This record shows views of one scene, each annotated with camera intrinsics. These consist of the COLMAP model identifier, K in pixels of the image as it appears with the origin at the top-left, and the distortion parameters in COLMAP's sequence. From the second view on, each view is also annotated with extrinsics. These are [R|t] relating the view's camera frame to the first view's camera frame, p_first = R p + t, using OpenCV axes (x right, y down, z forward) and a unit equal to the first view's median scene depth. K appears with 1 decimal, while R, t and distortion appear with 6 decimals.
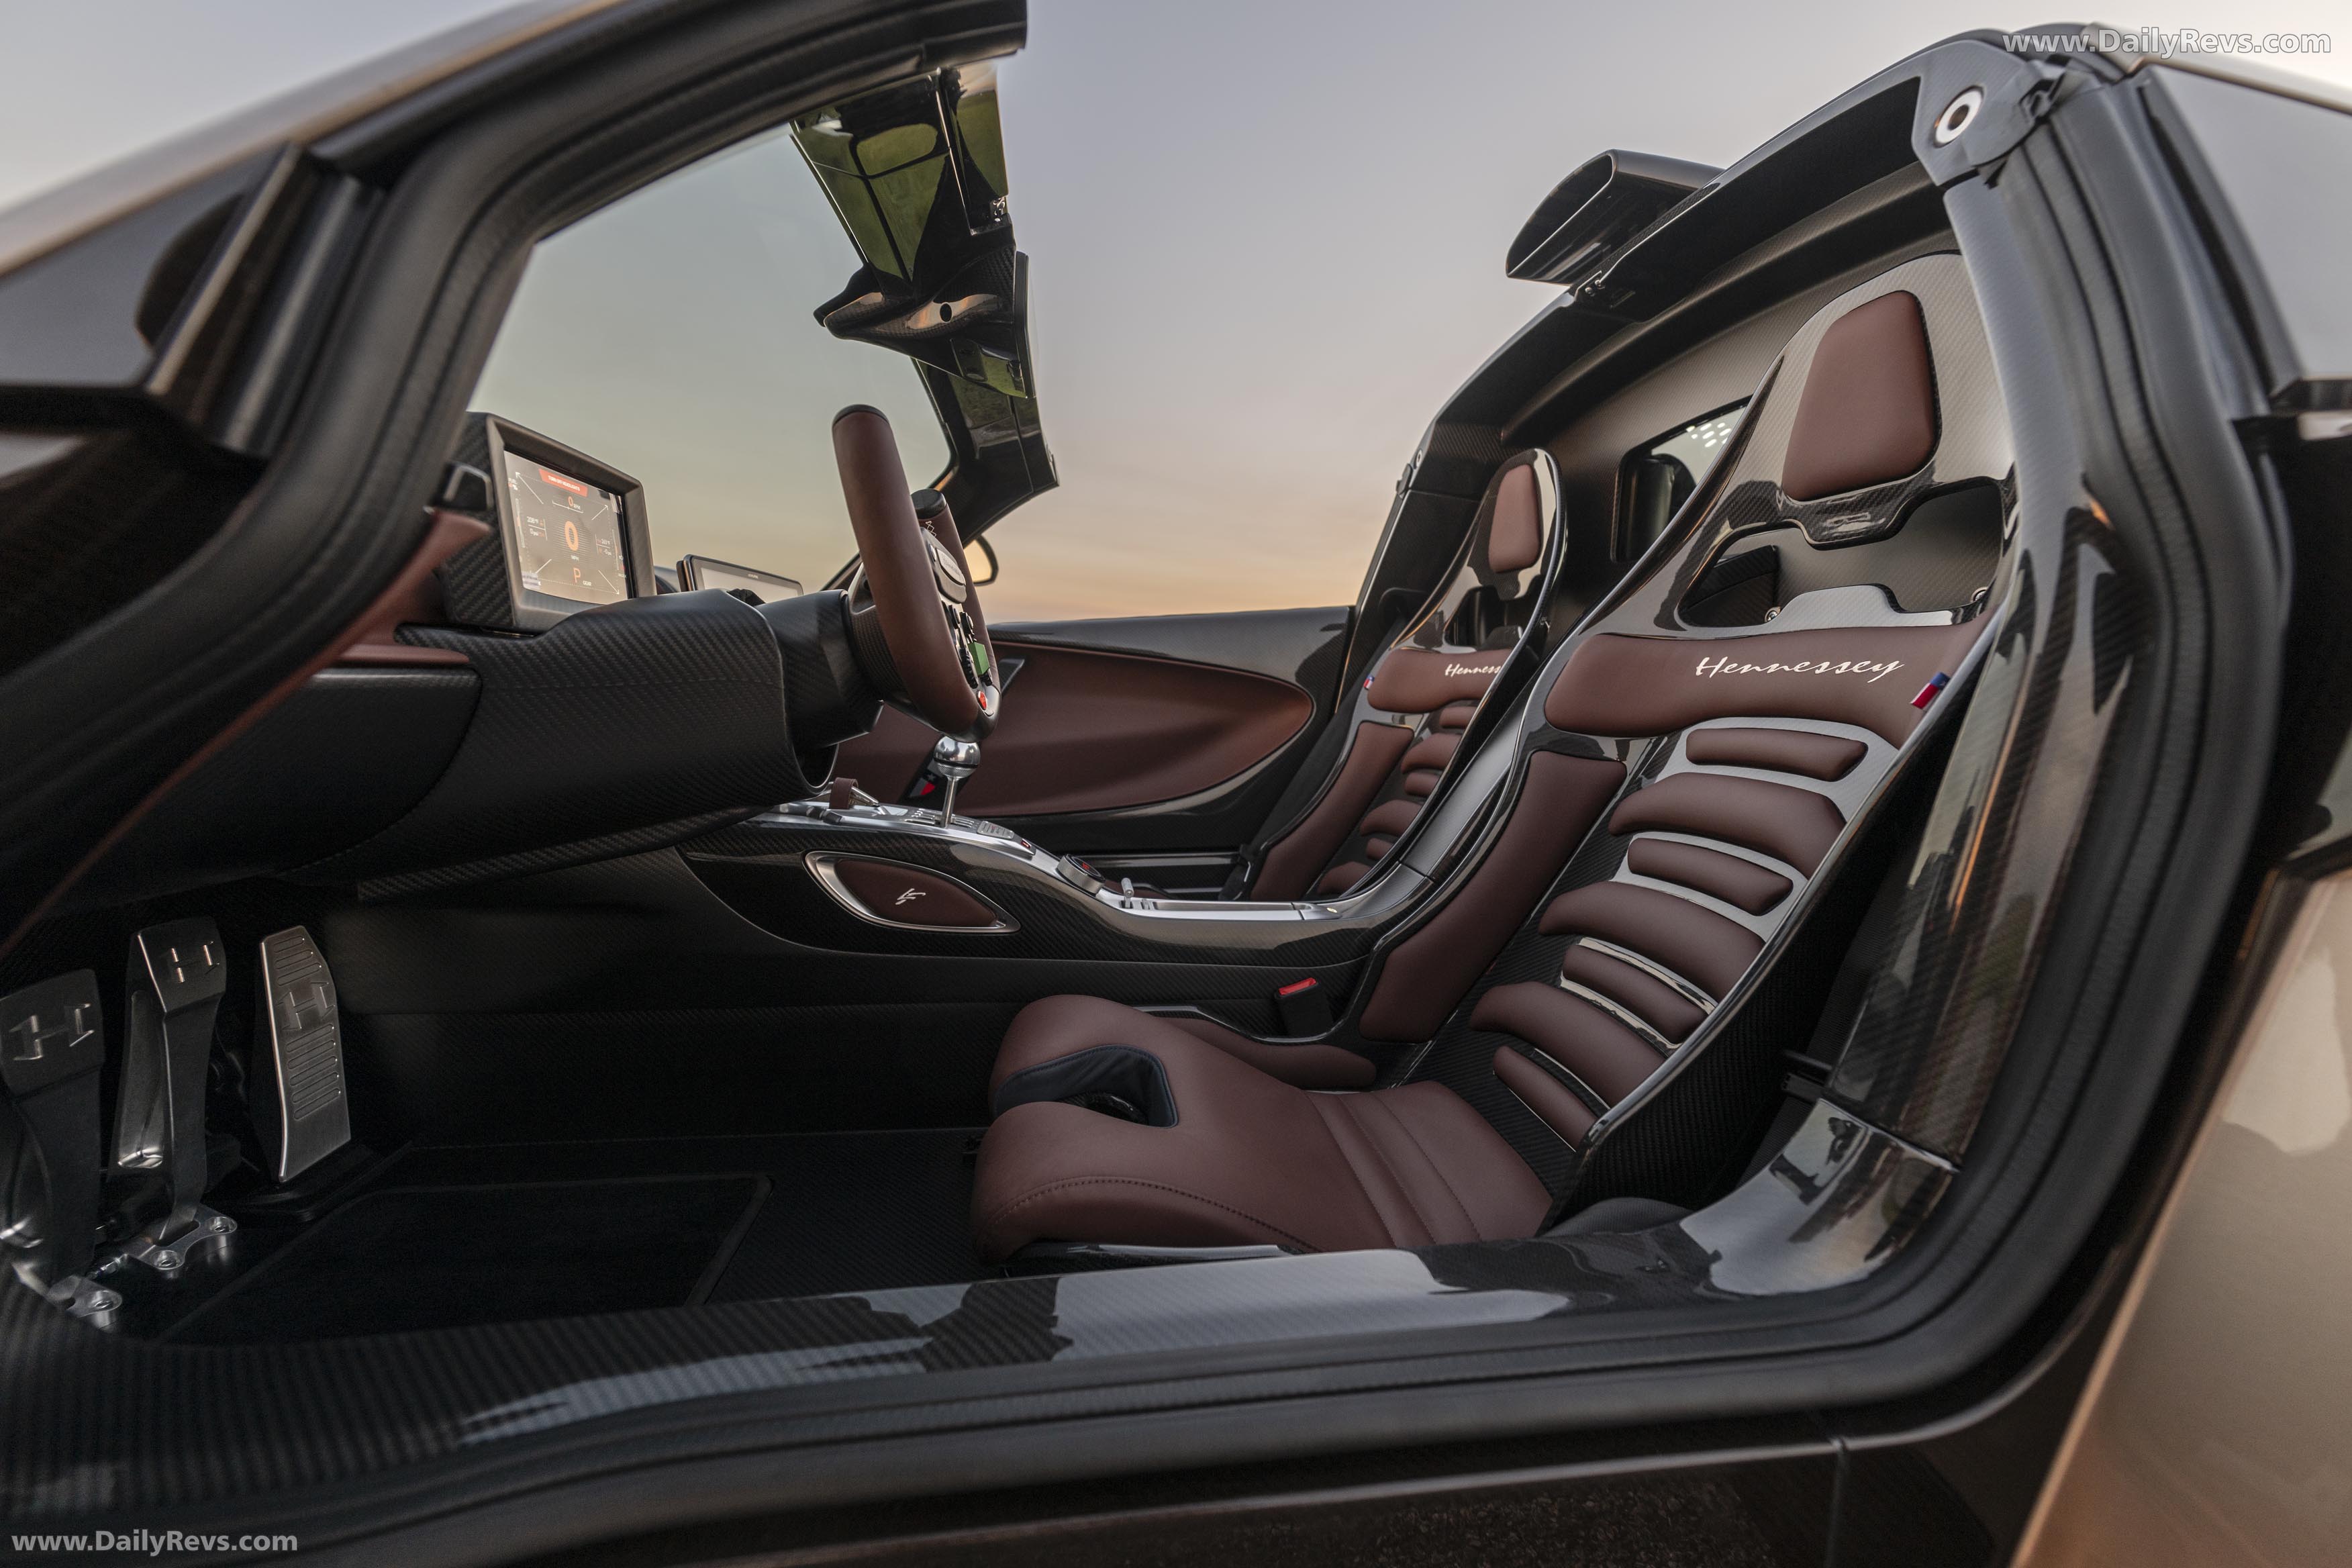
lens RADIAL K [[947.5, 0, 1177.3], [0, 947.5, 779.9], [0, 0, 1]] dist [0.014748, -0.001114]
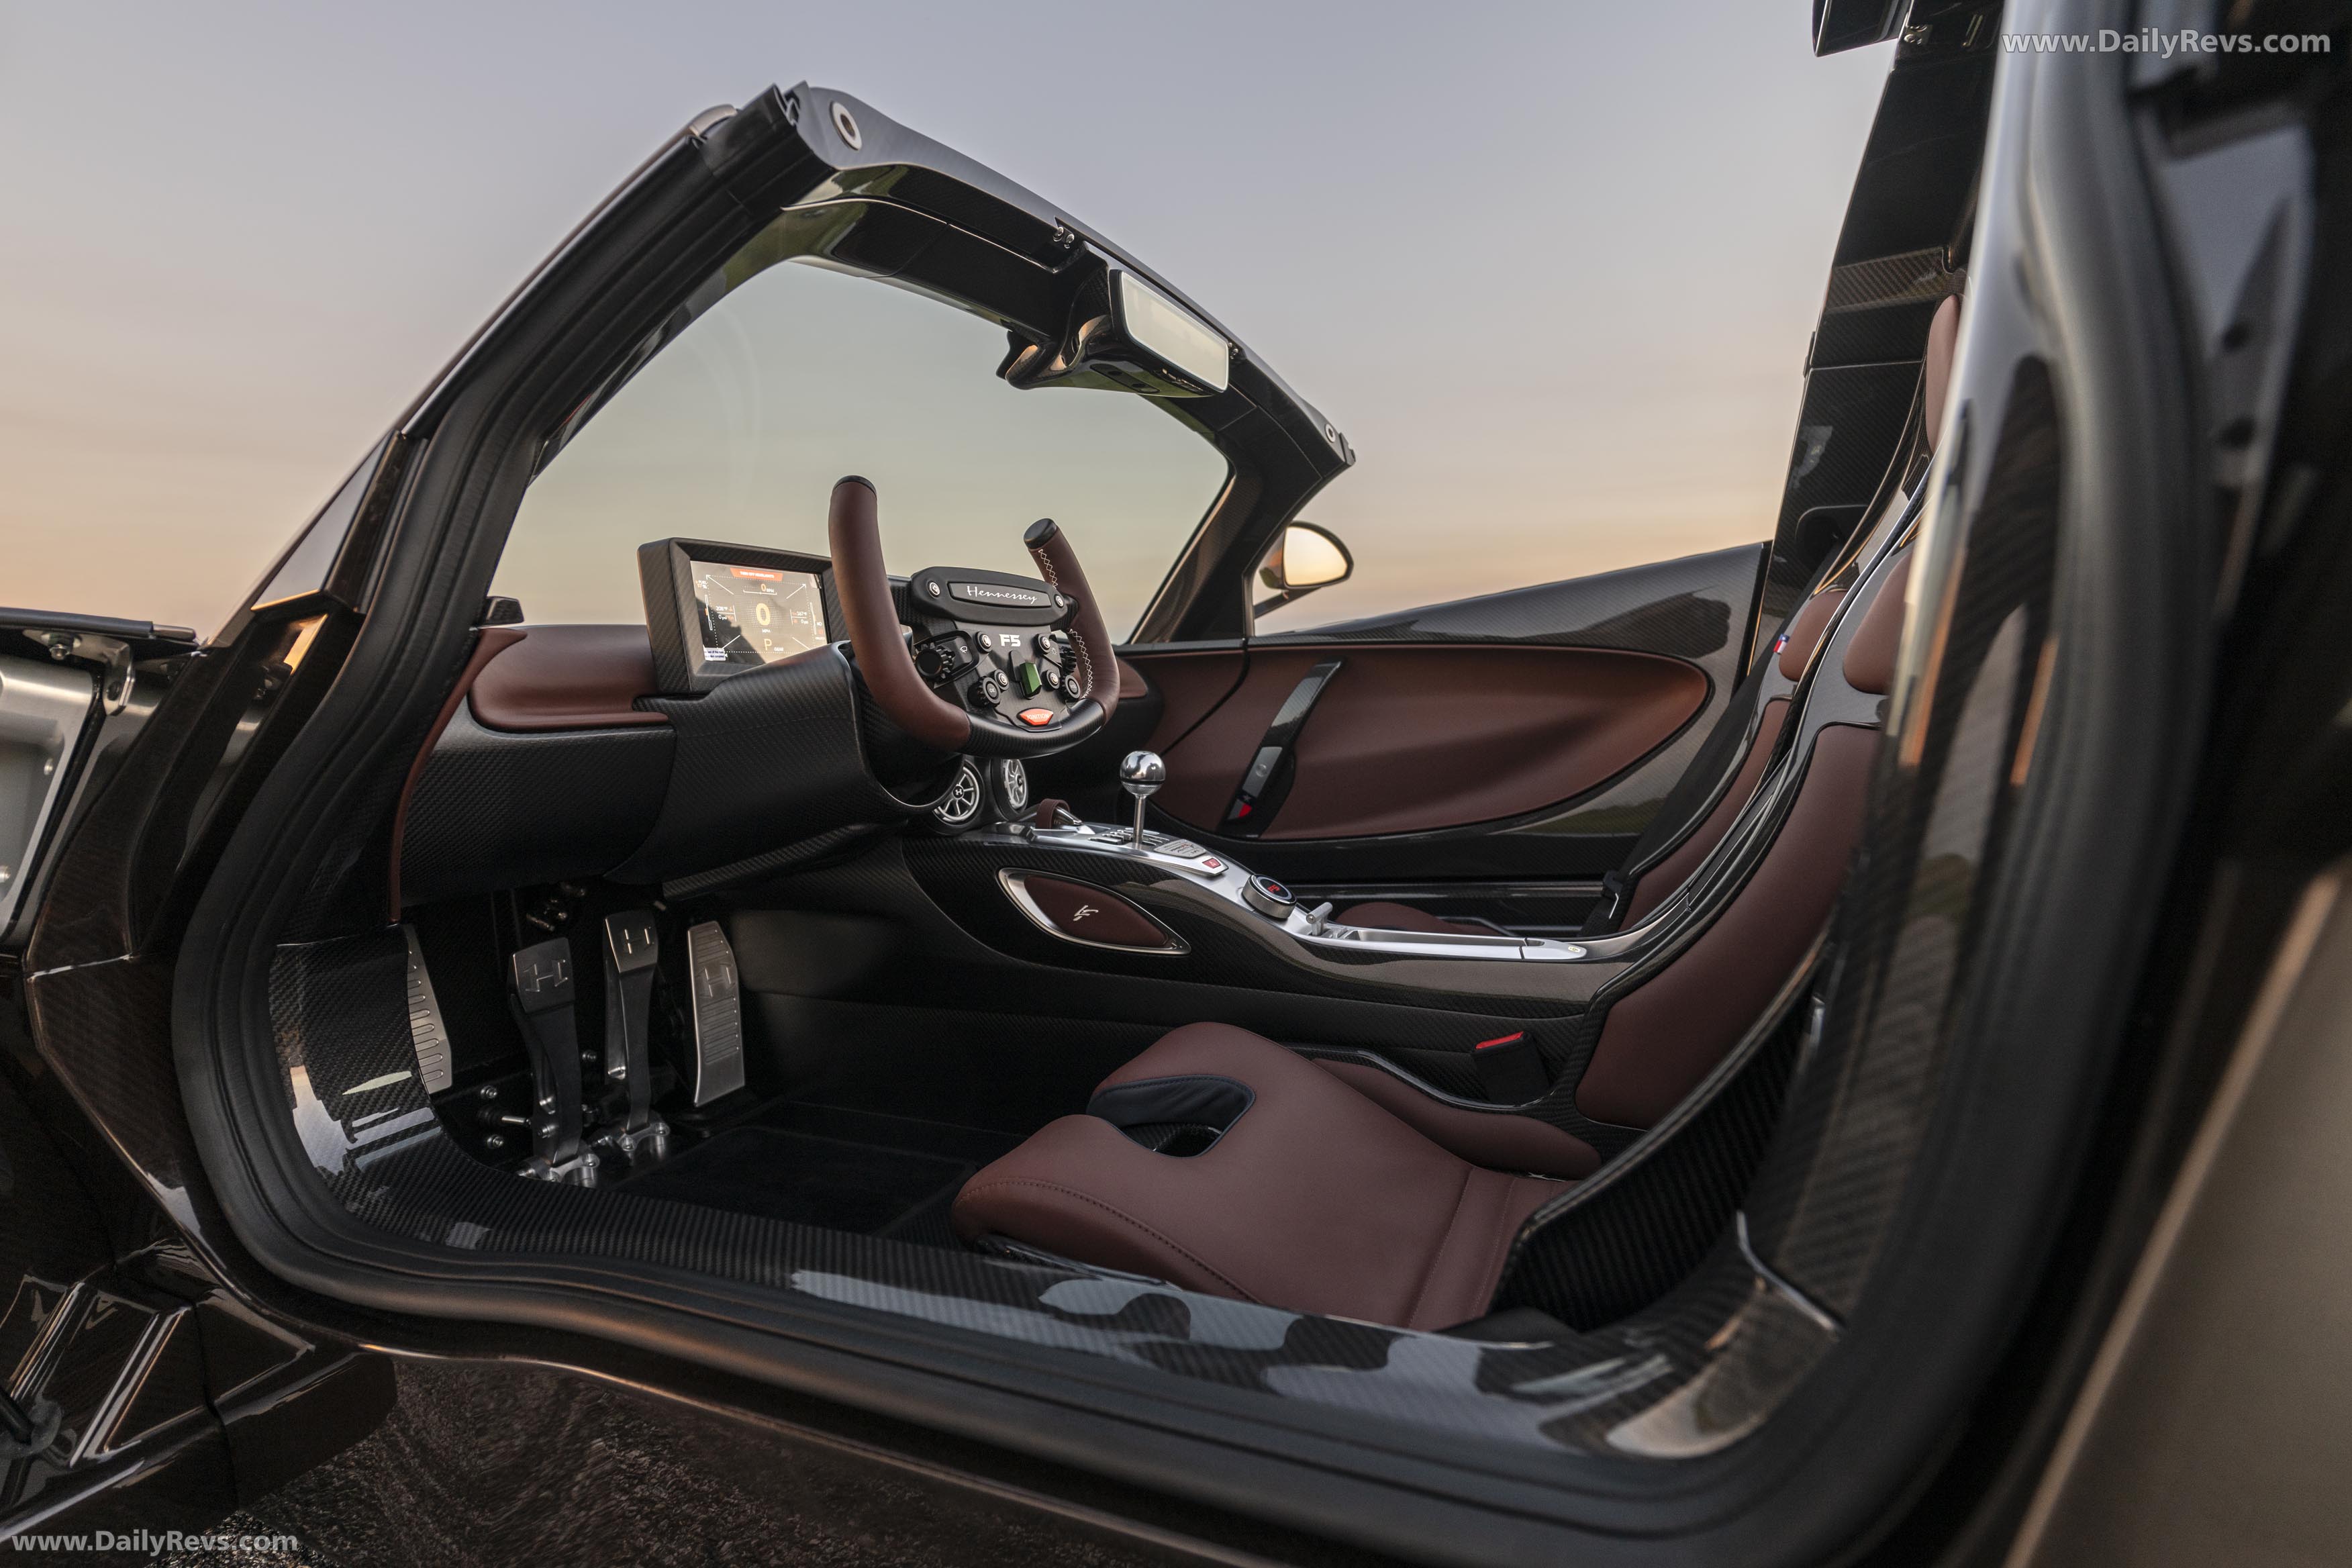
lens RADIAL K [[1152.5, 0, 1176.3], [0, 1152.5, 784.6], [0, 0, 1]] dist [0.005583, 0.000632]
pose [[0.806617, -0.043864, -0.589444, 0.573263], [0.028322, 0.998965, -0.035582, 0.035053], [0.590395, 0.012007, 0.807025, 0.065534]]
